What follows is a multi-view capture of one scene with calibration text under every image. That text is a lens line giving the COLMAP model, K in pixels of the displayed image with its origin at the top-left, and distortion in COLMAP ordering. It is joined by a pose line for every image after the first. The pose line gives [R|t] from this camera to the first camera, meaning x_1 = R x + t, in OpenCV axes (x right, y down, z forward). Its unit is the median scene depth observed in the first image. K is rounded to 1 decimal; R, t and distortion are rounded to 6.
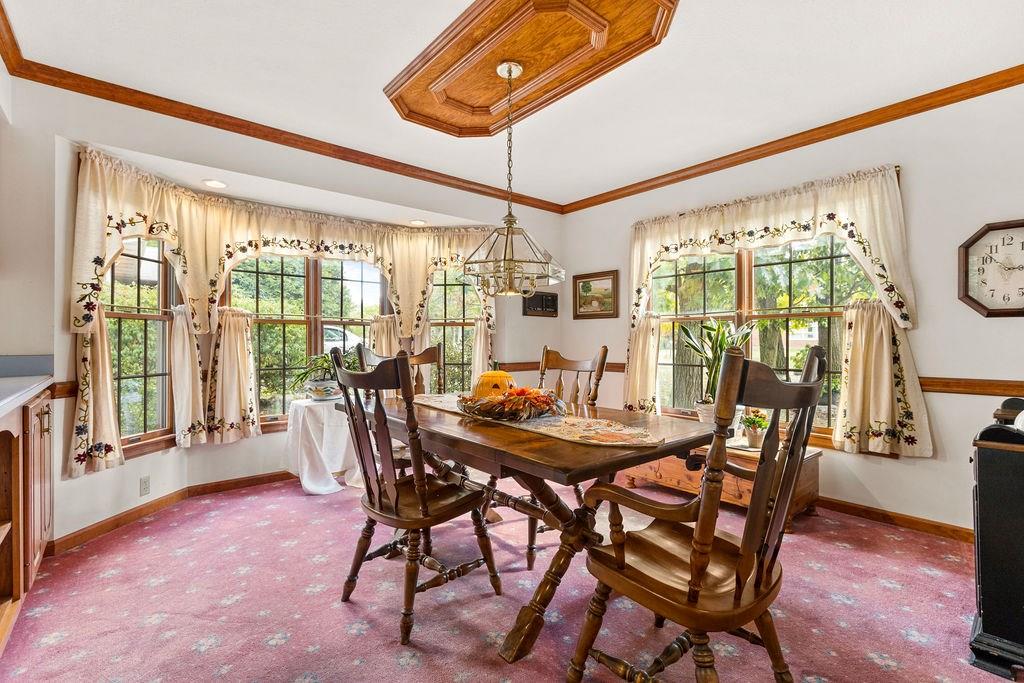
lens RADIAL K [[467.9, 0, 507.8], [0, 467.9, 339.4], [0, 0, 1]] dist [0.009732, -0.000989]
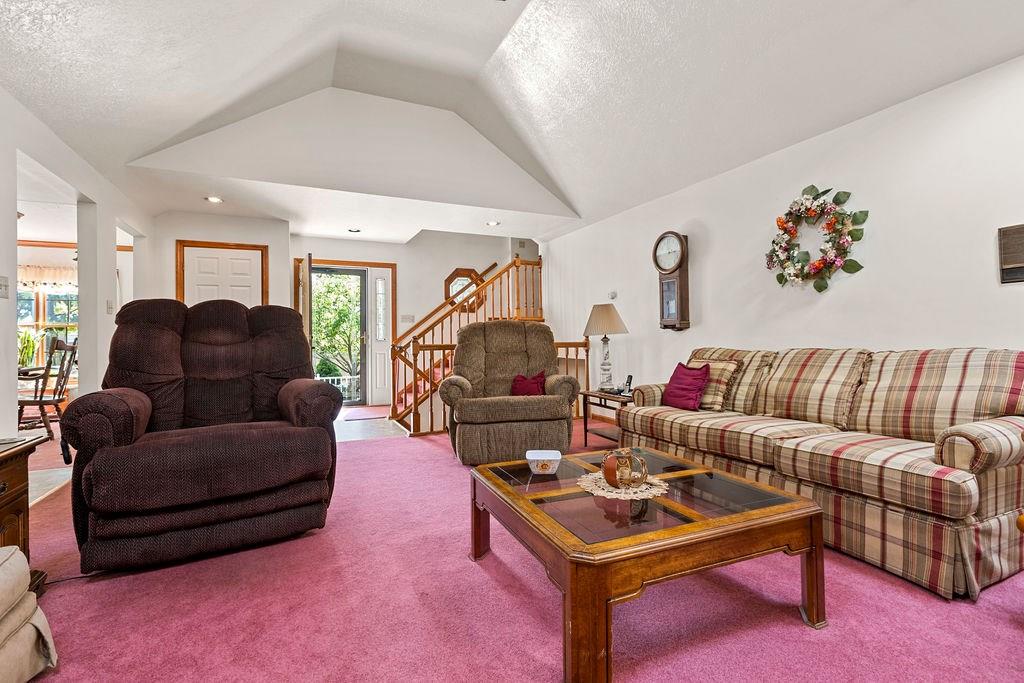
lens RADIAL K [[467.9, 0, 506.6], [0, 467.9, 339.6], [0, 0, 1]] dist [0.009732, -0.000989]
pose [[0.277422, 0.000383, 0.960748, -0.866585], [0.002498, 0.999996, -0.001120, 0.016470], [-0.960745, 0.002711, 0.277420, -1.444176]]
